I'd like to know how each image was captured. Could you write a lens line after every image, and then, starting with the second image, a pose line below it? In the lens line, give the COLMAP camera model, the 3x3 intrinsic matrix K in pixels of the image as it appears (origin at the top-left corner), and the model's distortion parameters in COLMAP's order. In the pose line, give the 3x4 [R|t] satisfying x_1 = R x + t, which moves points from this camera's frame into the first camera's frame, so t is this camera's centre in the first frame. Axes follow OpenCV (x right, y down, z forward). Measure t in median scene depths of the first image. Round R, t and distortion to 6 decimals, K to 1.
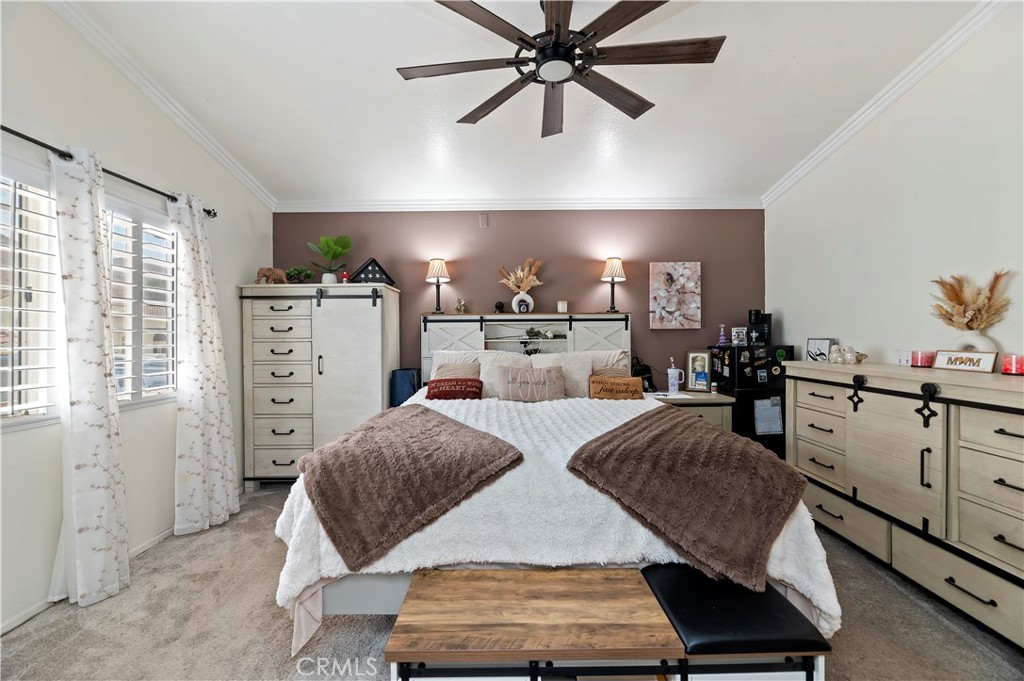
lens RADIAL K [[414.6, 0, 510.3], [0, 414.6, 333.0], [0, 0, 1]] dist [-0.001160, -0.000173]
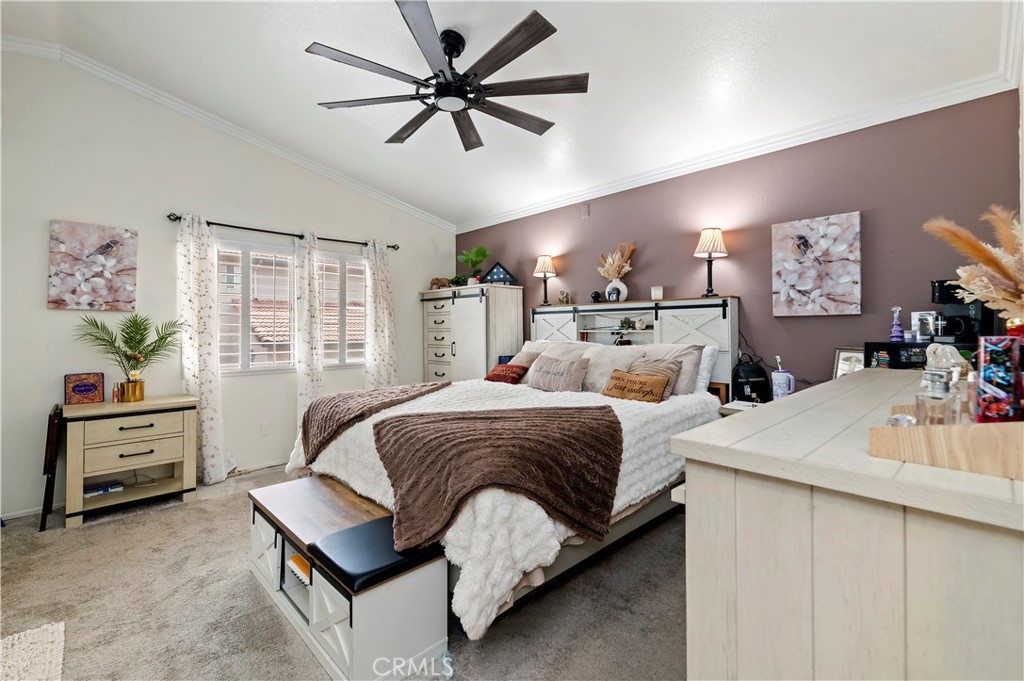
lens RADIAL K [[446.6, 0, 508.7], [0, 446.6, 318.7], [0, 0, 1]] dist [-0.000218, 0.000099]
pose [[0.688180, -0.014391, -0.725397, 0.599556], [0.009983, 0.999896, -0.010366, -0.002171], [0.725471, -0.000108, 0.688252, 0.128312]]
